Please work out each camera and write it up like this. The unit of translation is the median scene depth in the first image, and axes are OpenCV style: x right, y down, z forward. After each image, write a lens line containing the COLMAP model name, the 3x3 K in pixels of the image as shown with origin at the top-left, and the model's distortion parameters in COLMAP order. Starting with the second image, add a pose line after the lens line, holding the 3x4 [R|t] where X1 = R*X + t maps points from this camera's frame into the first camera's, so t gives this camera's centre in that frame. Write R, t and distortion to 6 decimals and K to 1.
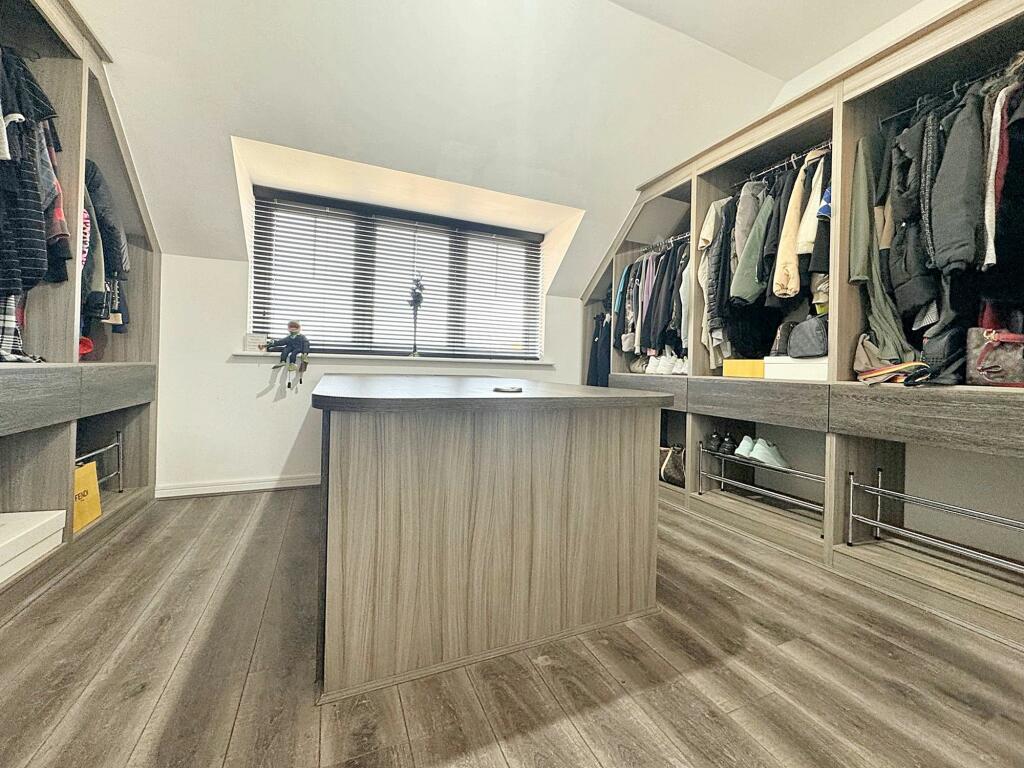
lens RADIAL K [[407.6, 0, 503.4], [0, 407.6, 380.1], [0, 0, 1]] dist [0.000484, -0.000001]
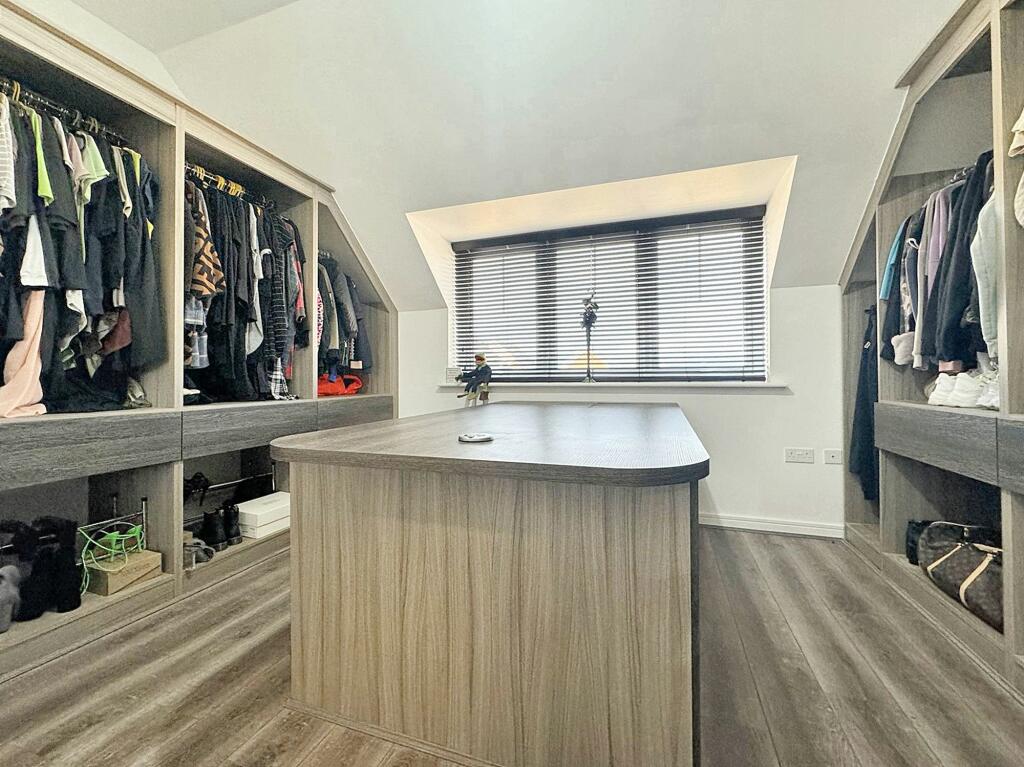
lens RADIAL K [[419.4, 0, 514.5], [0, 419.4, 386.9], [0, 0, 1]] dist [-0.000432, 0.000179]
pose [[0.746035, -0.015960, -0.665716, 0.320565], [0.003910, 0.999801, -0.019587, -0.032098], [0.665896, 0.012009, 0.745948, 0.204226]]
